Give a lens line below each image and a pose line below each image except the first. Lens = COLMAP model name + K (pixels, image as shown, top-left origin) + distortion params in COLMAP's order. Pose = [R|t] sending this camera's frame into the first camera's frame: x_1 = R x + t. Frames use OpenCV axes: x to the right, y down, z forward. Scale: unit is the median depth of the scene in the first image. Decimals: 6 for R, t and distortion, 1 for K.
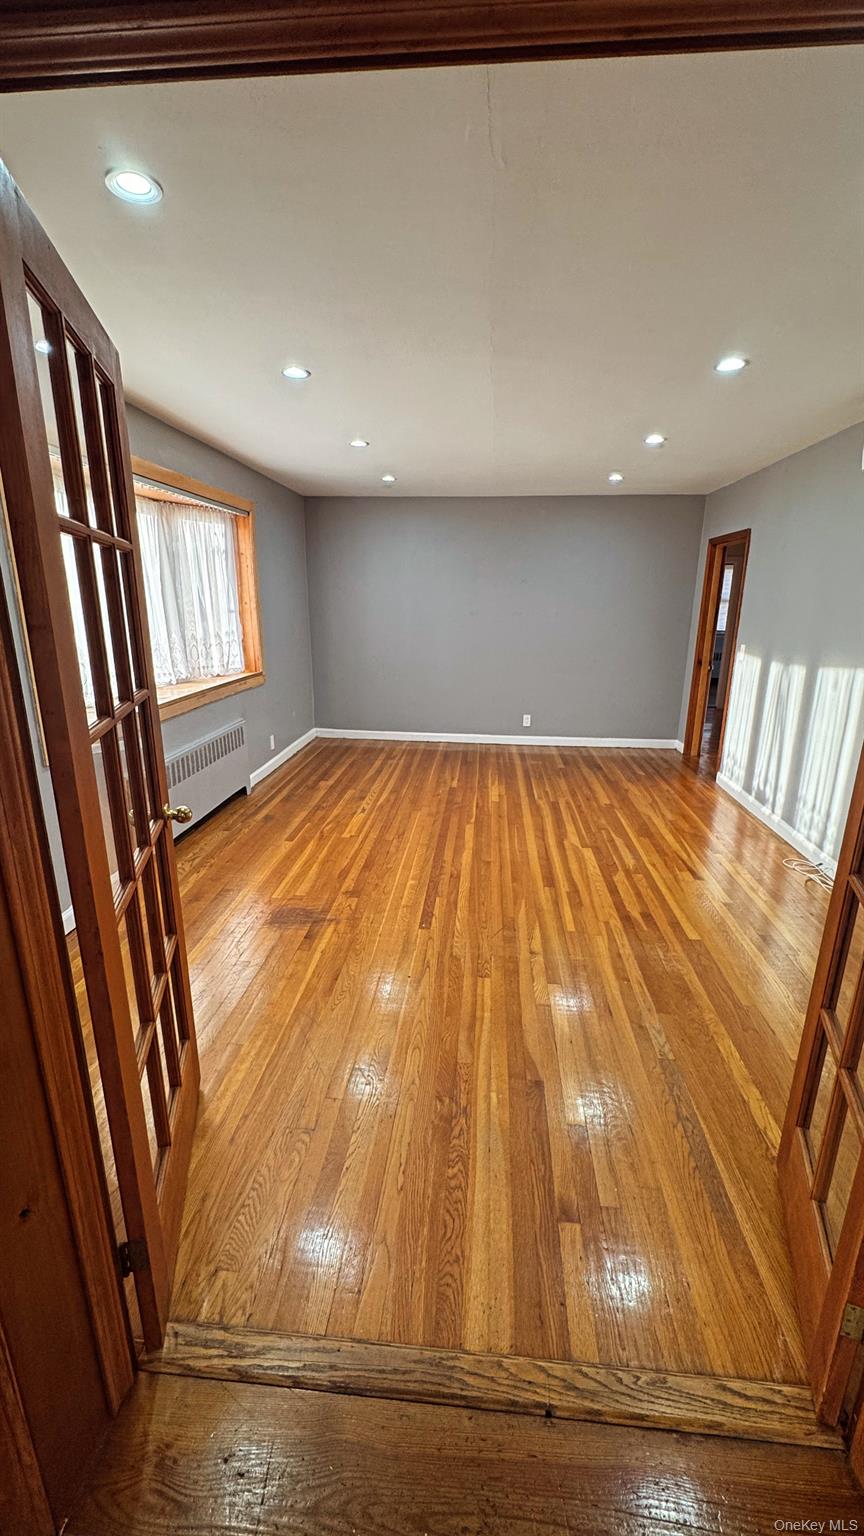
lens RADIAL K [[620.4, 0, 432.0], [0, 620.4, 768.0], [0, 0, 1]] dist [-0.001109, -0.000093]
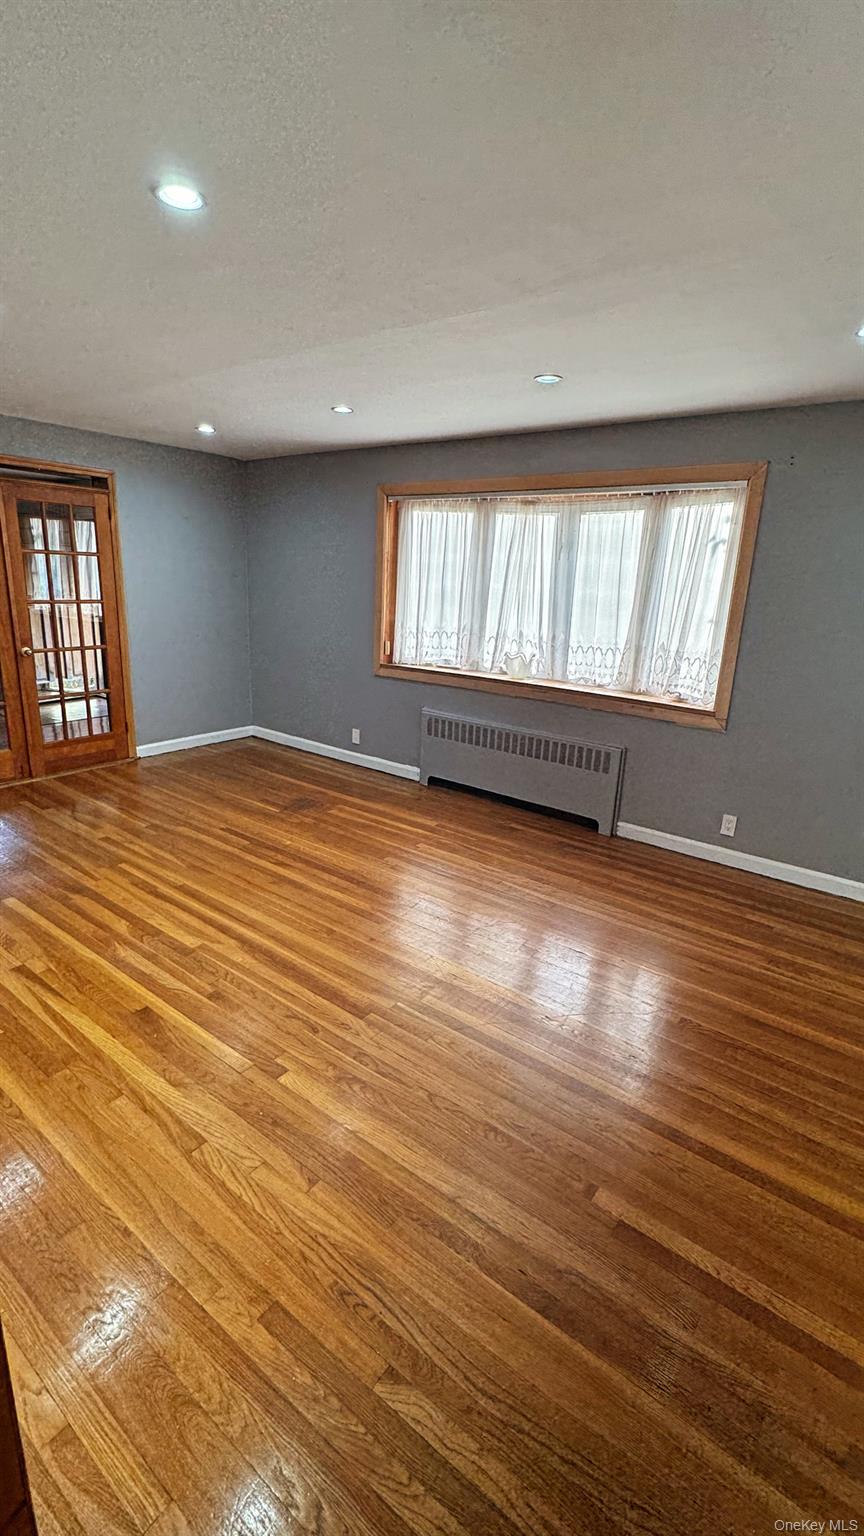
lens RADIAL K [[687.4, 0, 432.0], [0, 687.4, 768.0], [0, 0, 1]] dist [0.000670, 0.000062]
pose [[-0.536107, 0.198193, -0.820554, 0.761818], [-0.273111, 0.879044, 0.390758, -0.450447], [0.798749, 0.433590, -0.417133, 1.577505]]
